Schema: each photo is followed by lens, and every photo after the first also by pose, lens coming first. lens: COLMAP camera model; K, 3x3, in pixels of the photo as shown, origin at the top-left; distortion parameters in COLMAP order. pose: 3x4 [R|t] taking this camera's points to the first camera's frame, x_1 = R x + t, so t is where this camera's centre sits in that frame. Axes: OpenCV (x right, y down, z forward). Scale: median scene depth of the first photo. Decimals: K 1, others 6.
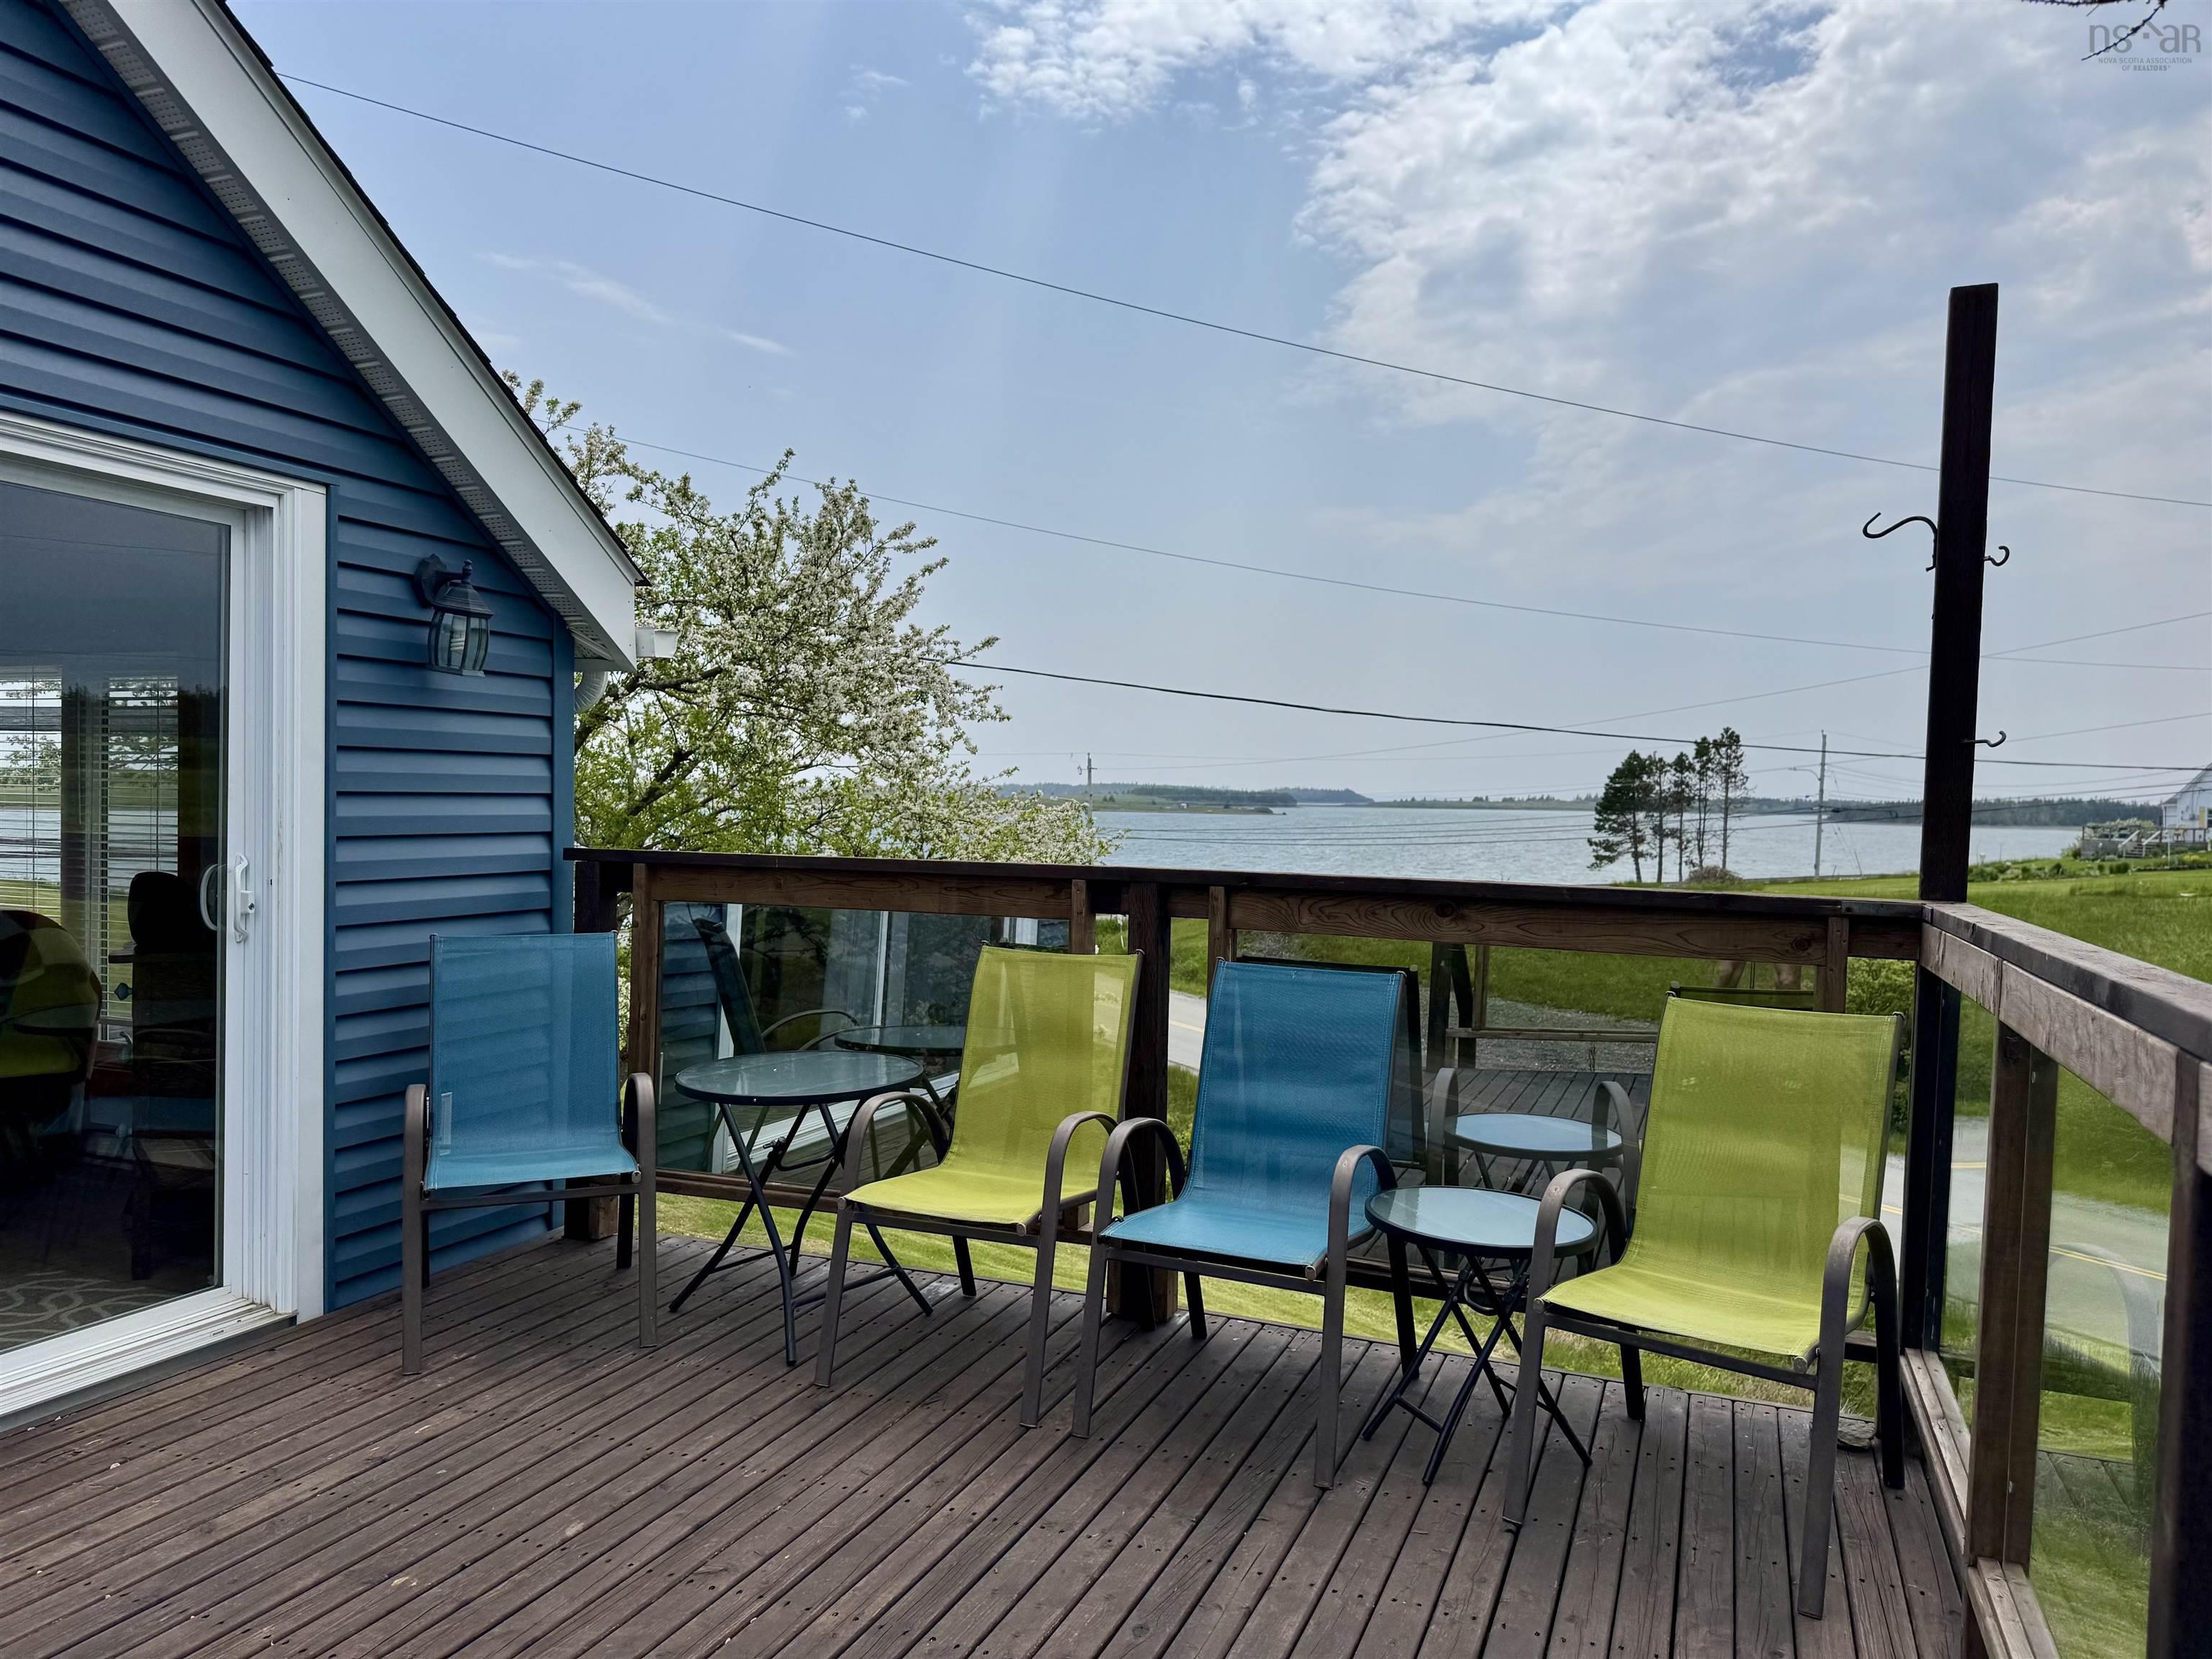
lens RADIAL K [[1554.8, 0, 1106.0], [0, 1554.8, 829.5], [0, 0, 1]] dist [0.152773, -0.248175]
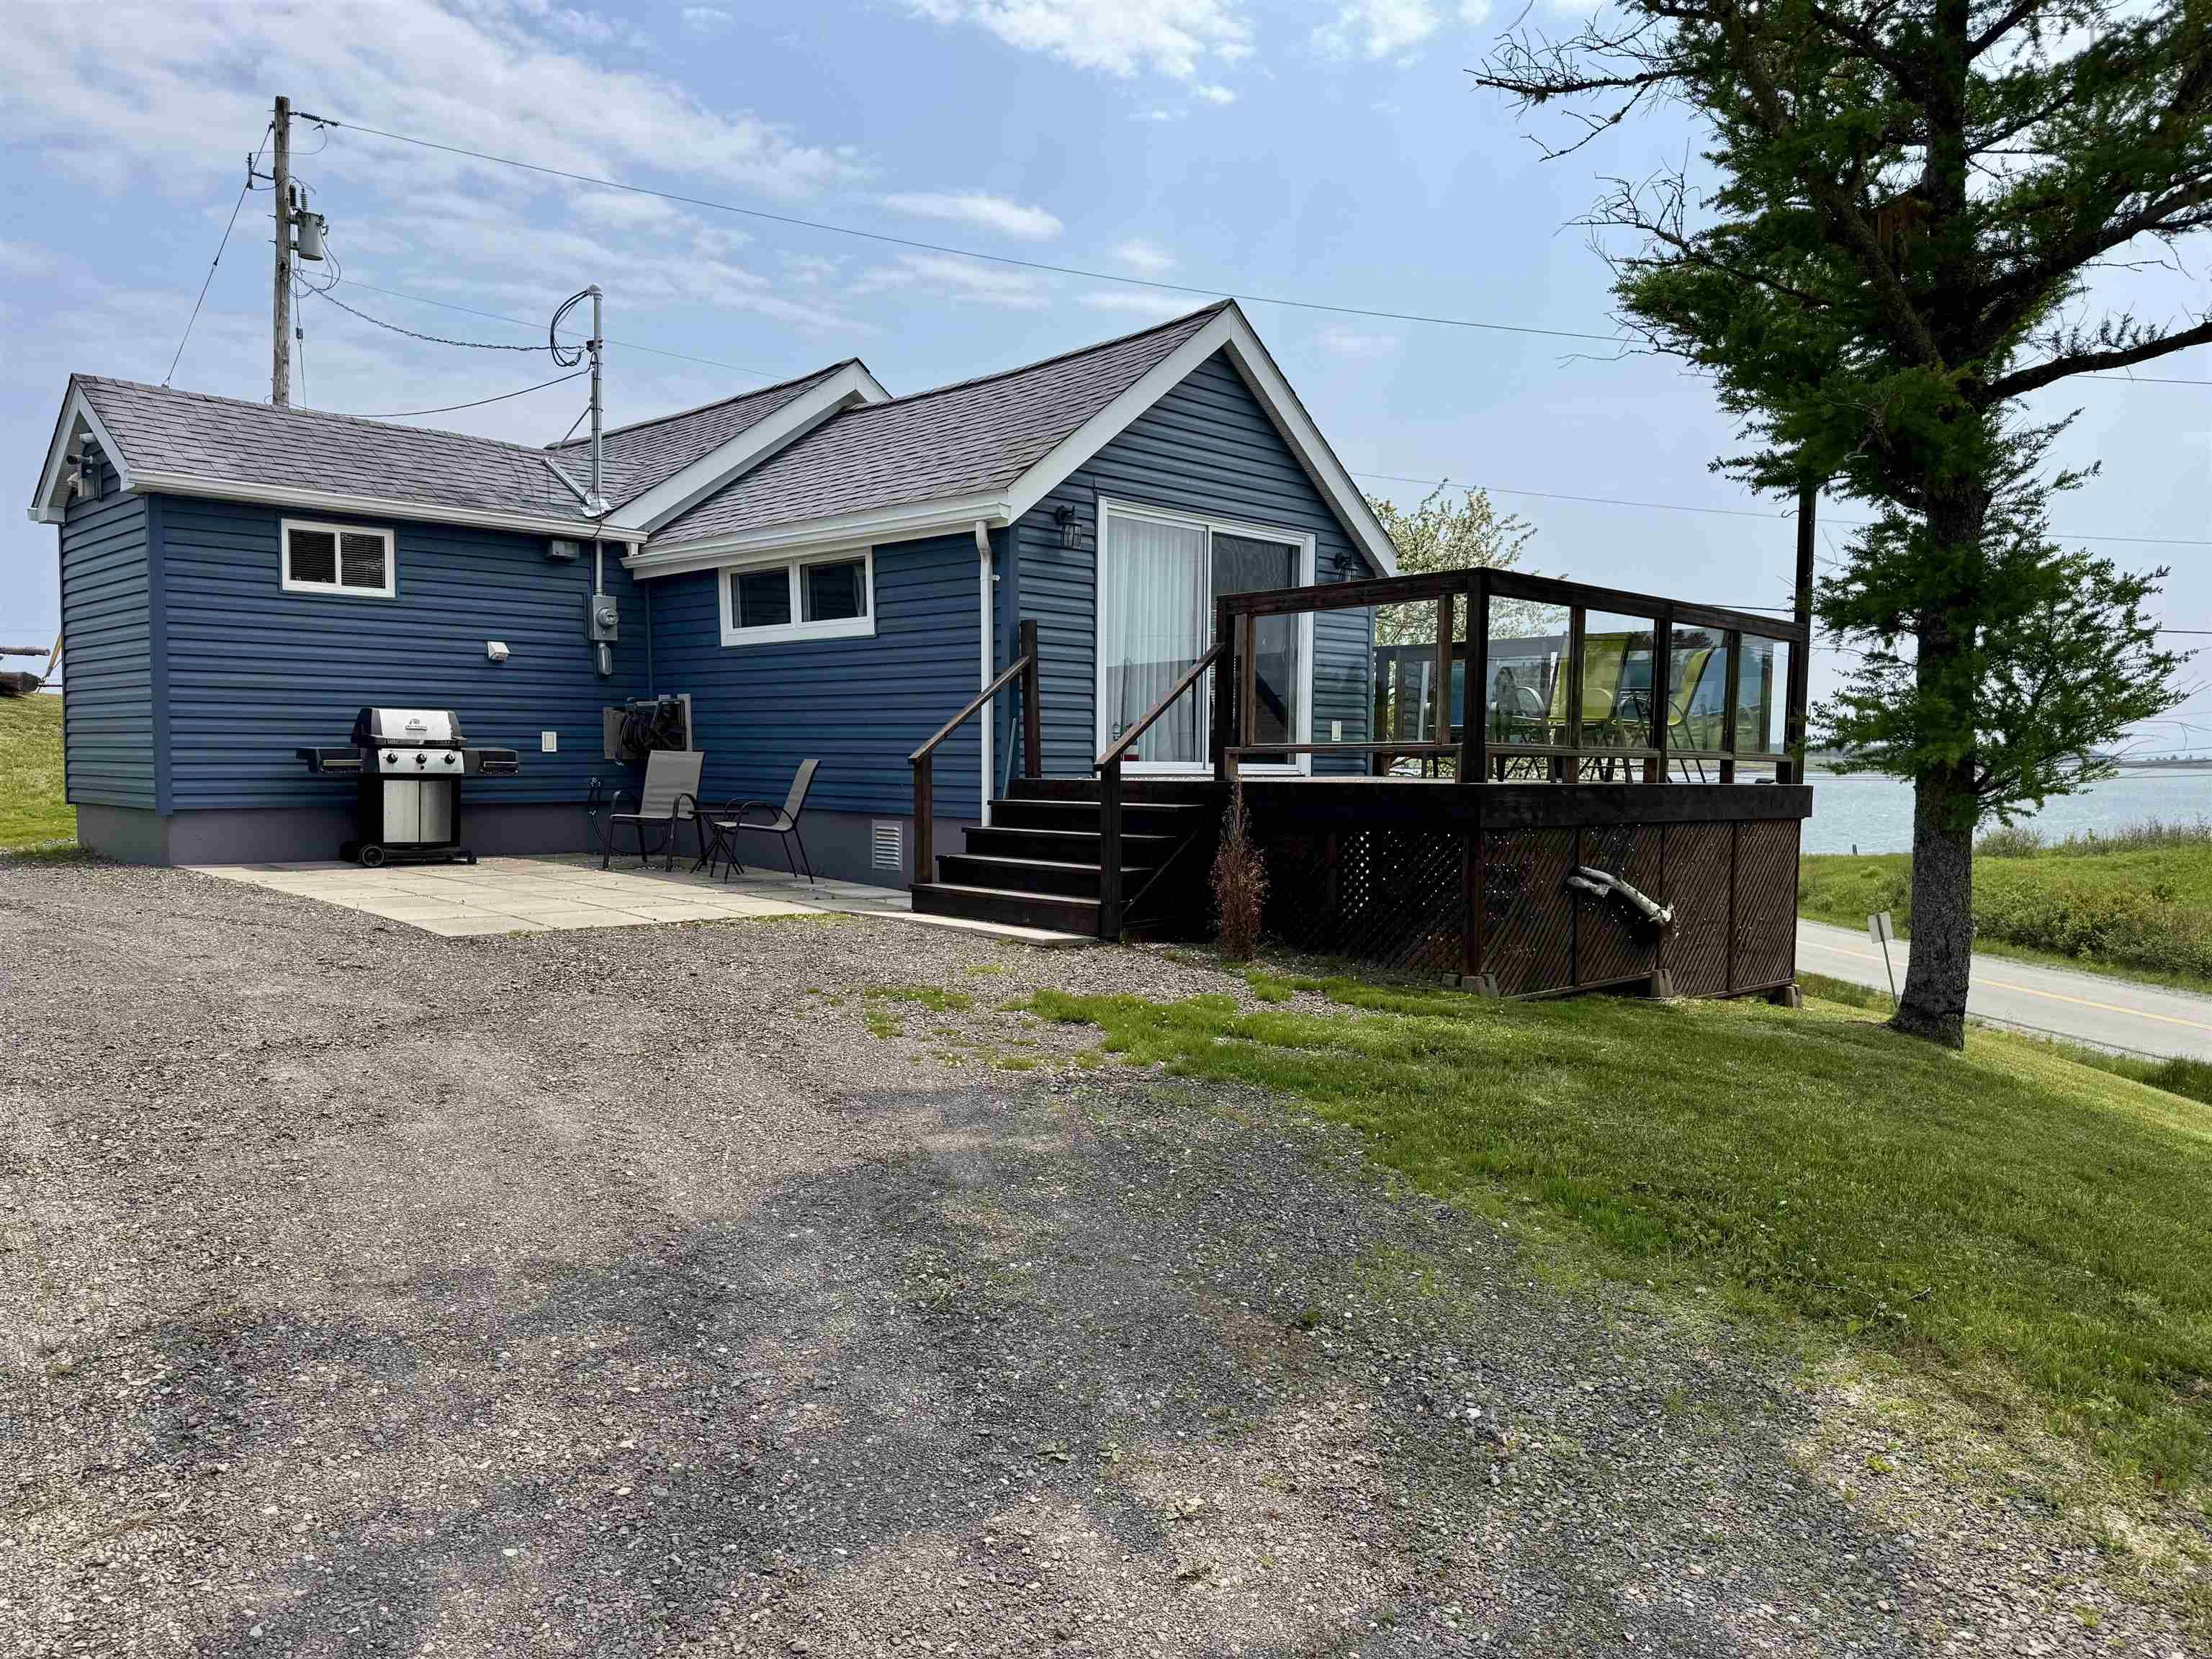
lens RADIAL K [[1554.8, 0, 1106.0], [0, 1554.8, 829.5], [0, 0, 1]] dist [0.152773, -0.248175]
pose [[0.917756, 0.000552, -0.397145, 0.159025], [0.005714, 0.999877, 0.014594, 0.132657], [0.397104, -0.015663, 0.917640, -0.822295]]
